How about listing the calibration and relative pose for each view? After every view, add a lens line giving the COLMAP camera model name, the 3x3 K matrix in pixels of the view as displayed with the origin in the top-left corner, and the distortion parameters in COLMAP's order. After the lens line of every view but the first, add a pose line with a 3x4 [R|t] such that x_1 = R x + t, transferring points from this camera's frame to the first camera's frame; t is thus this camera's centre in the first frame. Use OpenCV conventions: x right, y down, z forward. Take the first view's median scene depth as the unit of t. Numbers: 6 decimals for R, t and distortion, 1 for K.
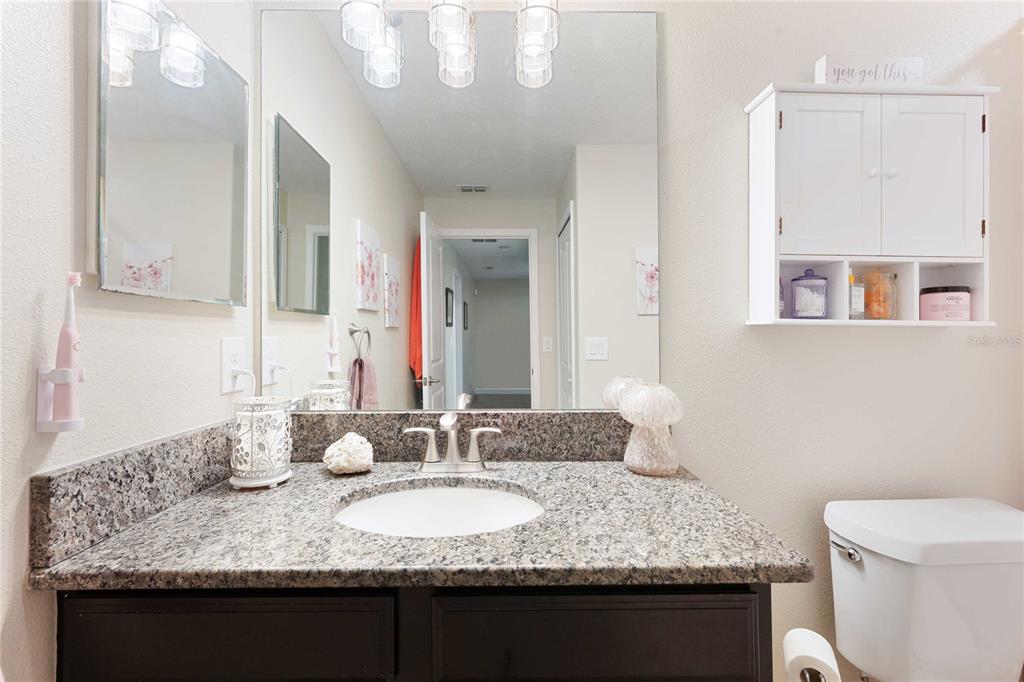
lens RADIAL K [[464.4, 0, 509.9], [0, 464.4, 326.5], [0, 0, 1]] dist [0.000017, 0.000138]
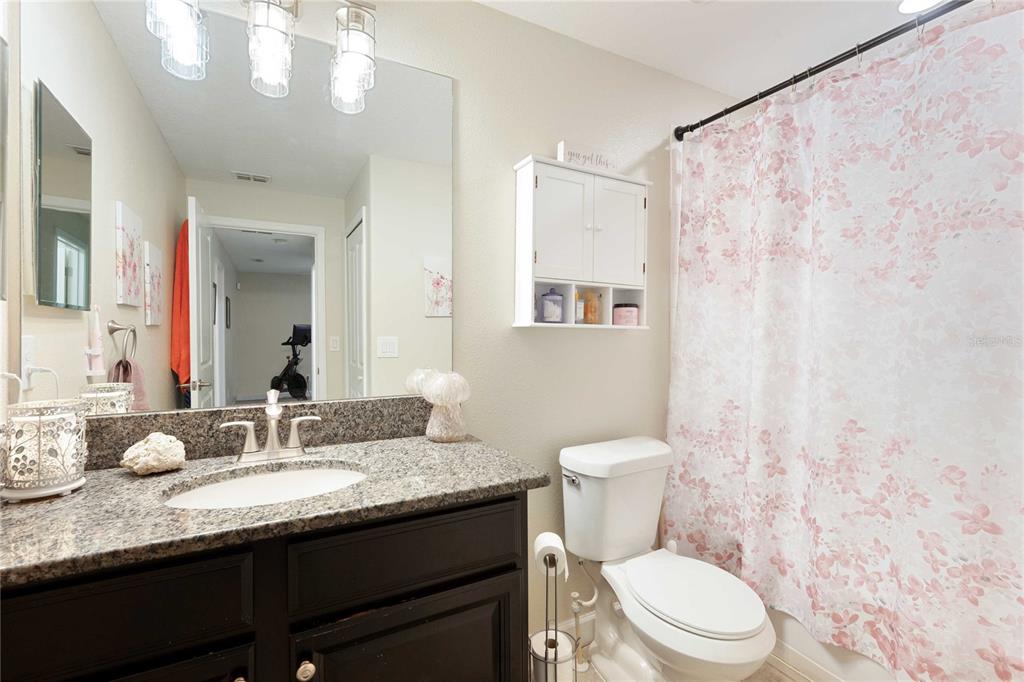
lens RADIAL K [[464.4, 0, 512.8], [0, 464.4, 336.7], [0, 0, 1]] dist [0.000017, 0.000138]
pose [[0.887622, -0.000691, 0.460572, -0.126276], [-0.009661, 0.999751, 0.020117, -0.002079], [-0.460472, -0.022306, 0.887394, -0.221366]]
